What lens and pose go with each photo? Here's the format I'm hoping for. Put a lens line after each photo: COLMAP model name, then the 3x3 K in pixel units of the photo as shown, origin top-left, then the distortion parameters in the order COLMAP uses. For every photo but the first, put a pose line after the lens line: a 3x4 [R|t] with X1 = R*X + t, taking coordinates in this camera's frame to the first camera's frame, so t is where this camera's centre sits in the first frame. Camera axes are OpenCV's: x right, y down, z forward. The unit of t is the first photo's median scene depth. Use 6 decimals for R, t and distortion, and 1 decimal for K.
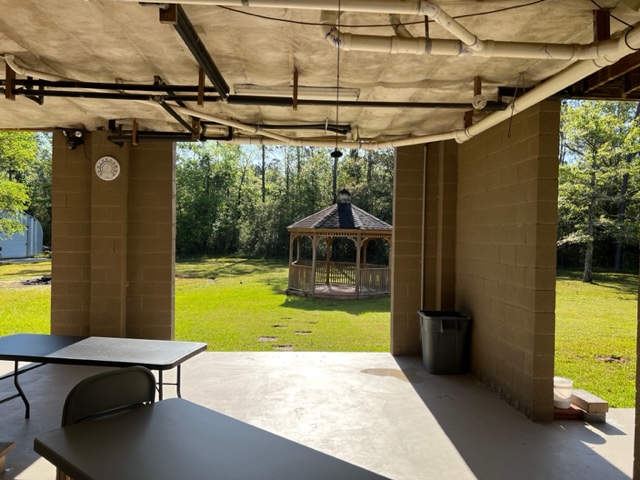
lens RADIAL K [[480.4, 0, 320.0], [0, 480.4, 240.0], [0, 0, 1]] dist [0.068521, -0.005164]
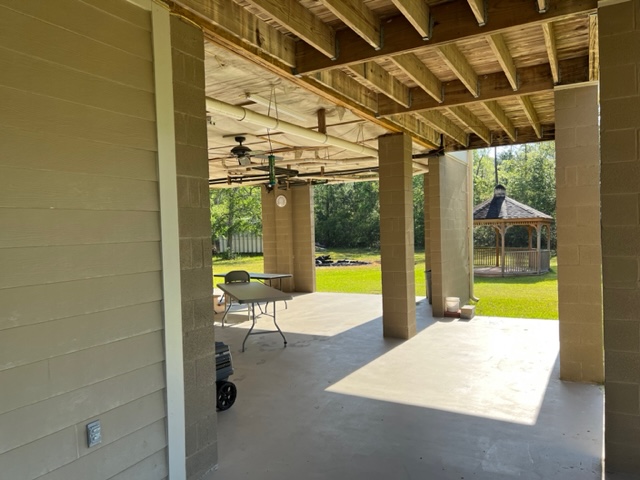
lens RADIAL K [[480.4, 0, 320.0], [0, 480.4, 240.0], [0, 0, 1]] dist [0.068521, -0.005164]
pose [[0.858089, -0.032704, -0.512458, 0.721003], [0.040391, 0.999176, 0.003868, 0.016493], [0.511910, -0.024018, 0.858703, -0.650361]]
